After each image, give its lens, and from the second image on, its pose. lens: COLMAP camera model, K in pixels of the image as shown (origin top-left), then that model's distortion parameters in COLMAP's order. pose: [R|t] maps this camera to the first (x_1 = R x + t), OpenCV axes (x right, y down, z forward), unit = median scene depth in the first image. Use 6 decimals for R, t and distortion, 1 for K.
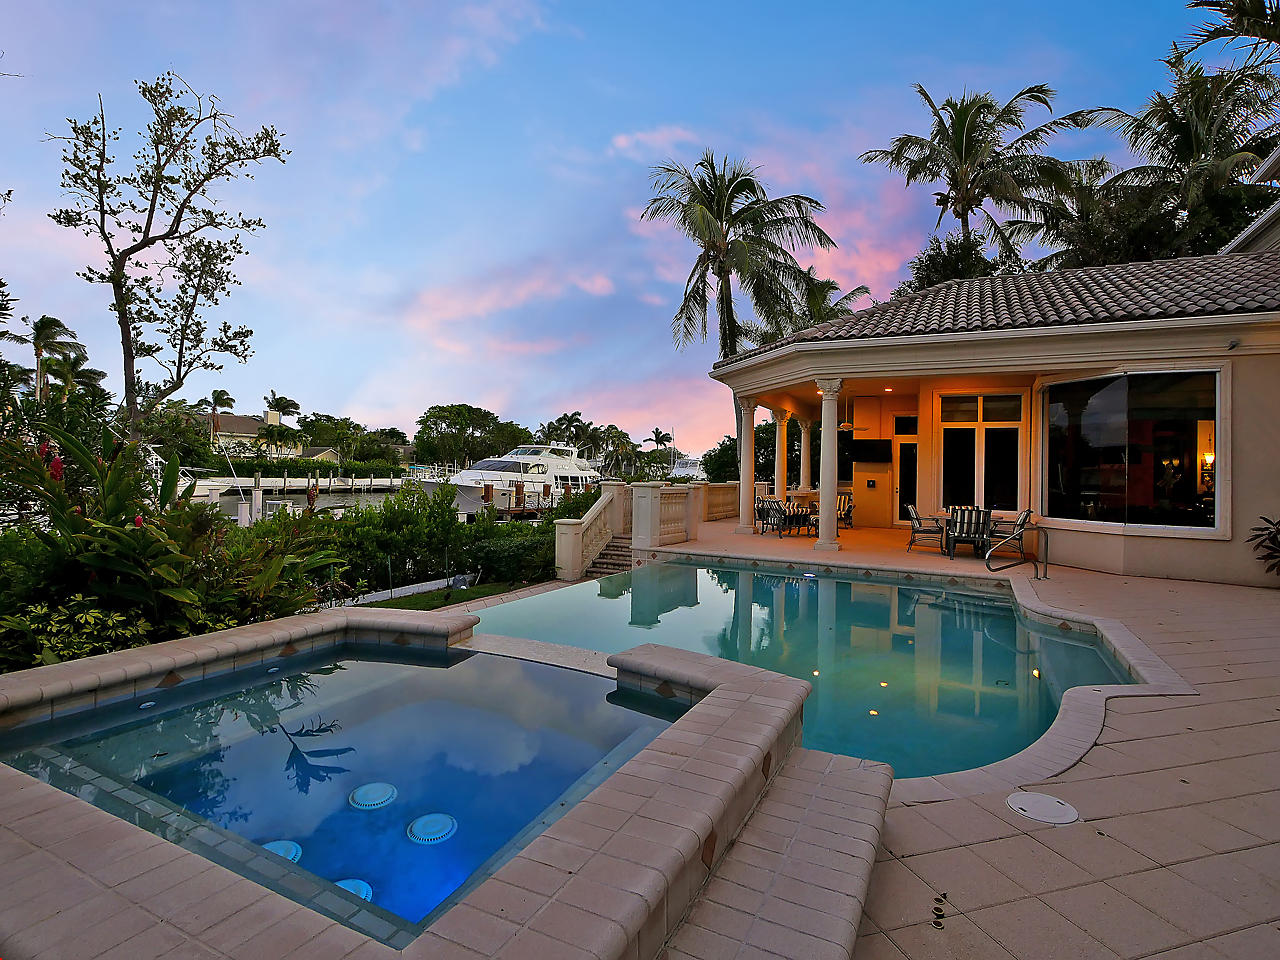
lens RADIAL K [[672.9, 0, 641.8], [0, 672.9, 482.8], [0, 0, 1]] dist [0.002105, 0.001758]
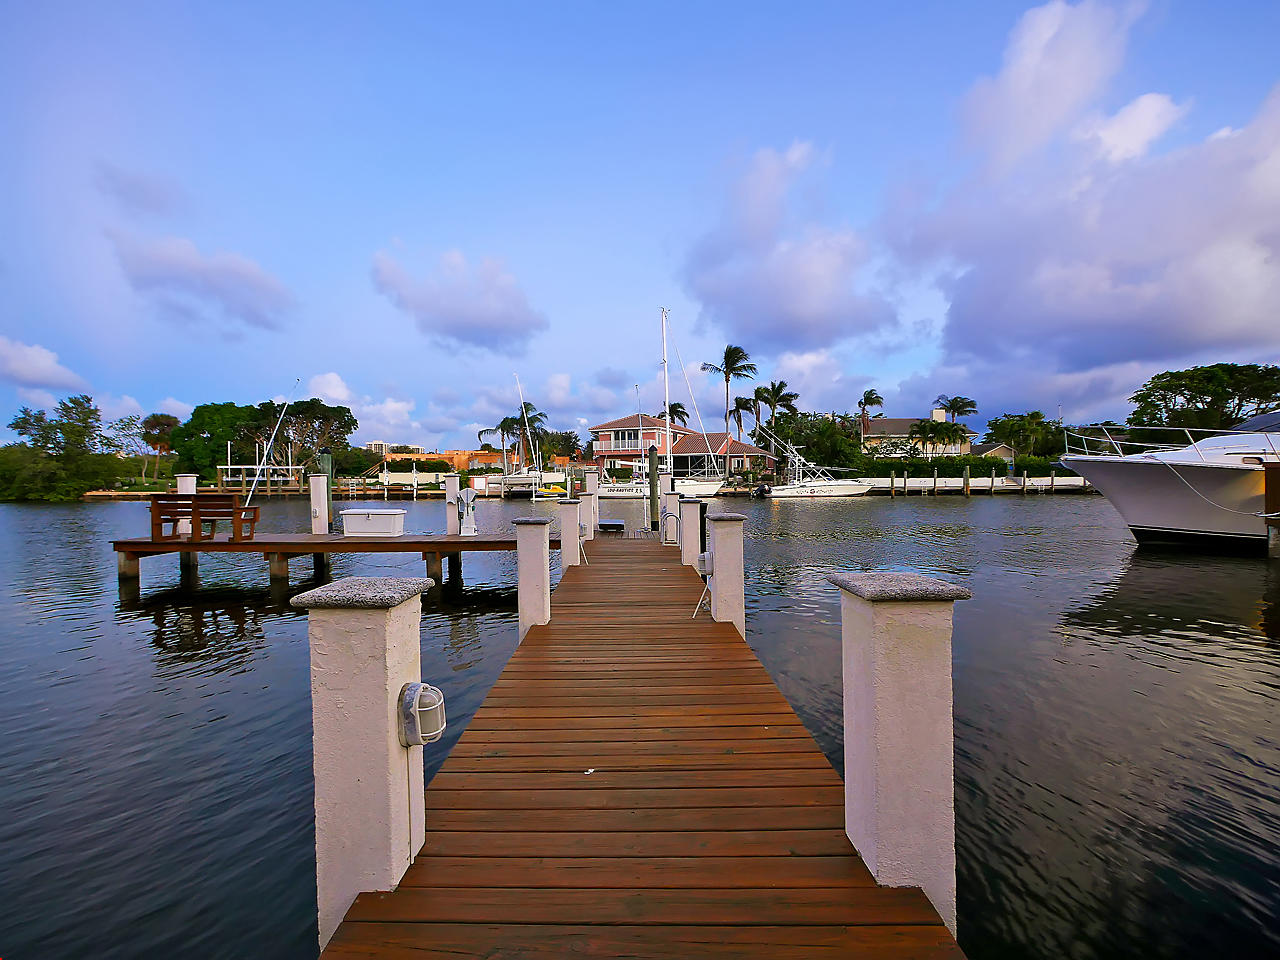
lens RADIAL K [[545.9, 0, 623.0], [0, 545.9, 481.6], [0, 0, 1]] dist [-0.006661, 0.001807]
pose [[0.453523, -0.017318, -0.891076, -0.210405], [0.005579, 0.999847, -0.016593, 0.027660], [0.891227, 0.002554, 0.453550, 0.895079]]
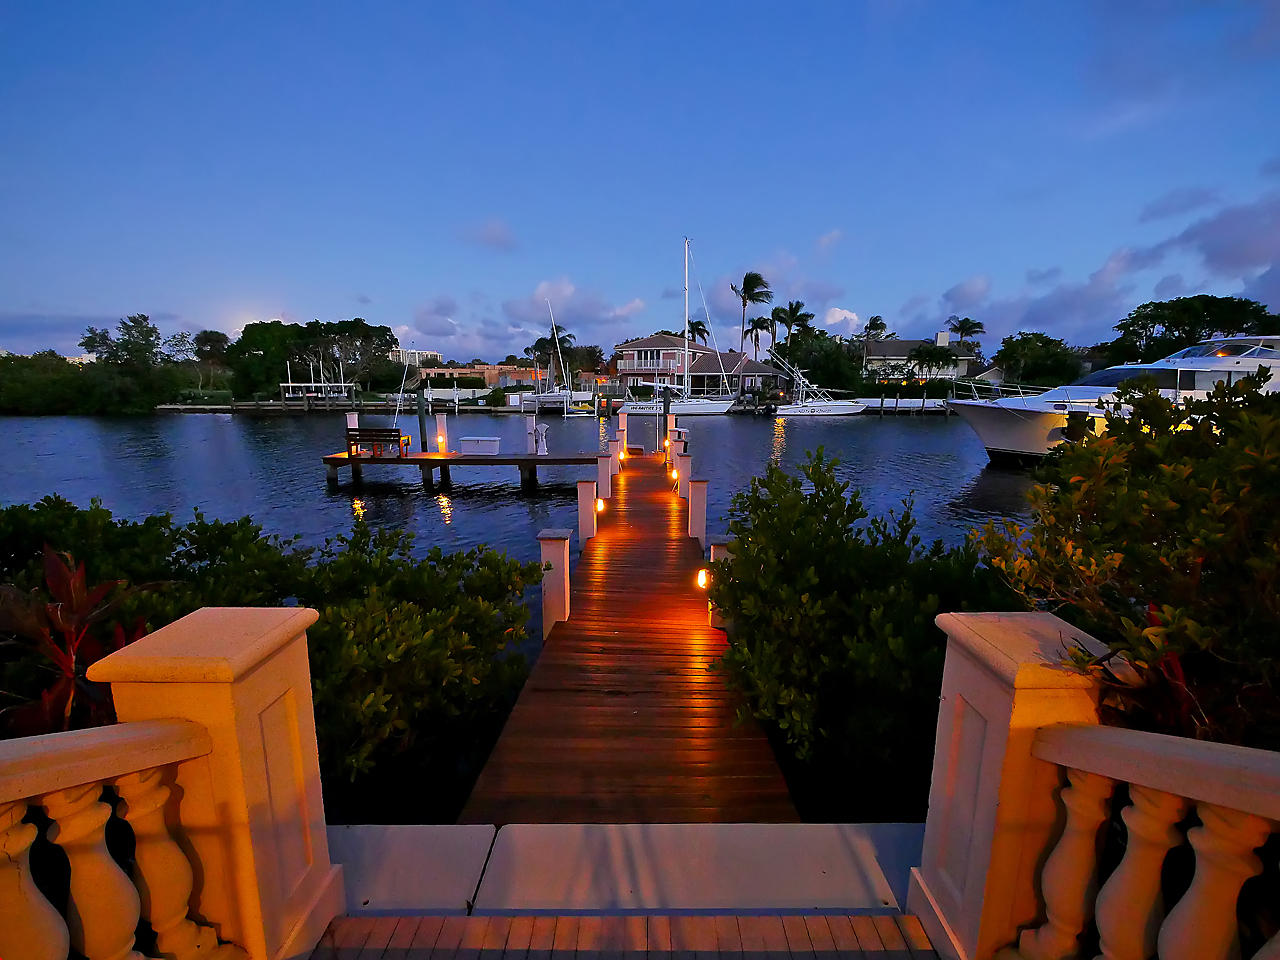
lens RADIAL K [[545.9, 0, 645.8], [0, 545.9, 498.4], [0, 0, 1]] dist [-0.006661, 0.001807]
pose [[0.455695, 0.157885, -0.876022, 0.050535], [-0.002327, 0.984352, 0.176199, -0.008468], [0.890133, -0.078254, 0.448932, 0.757106]]
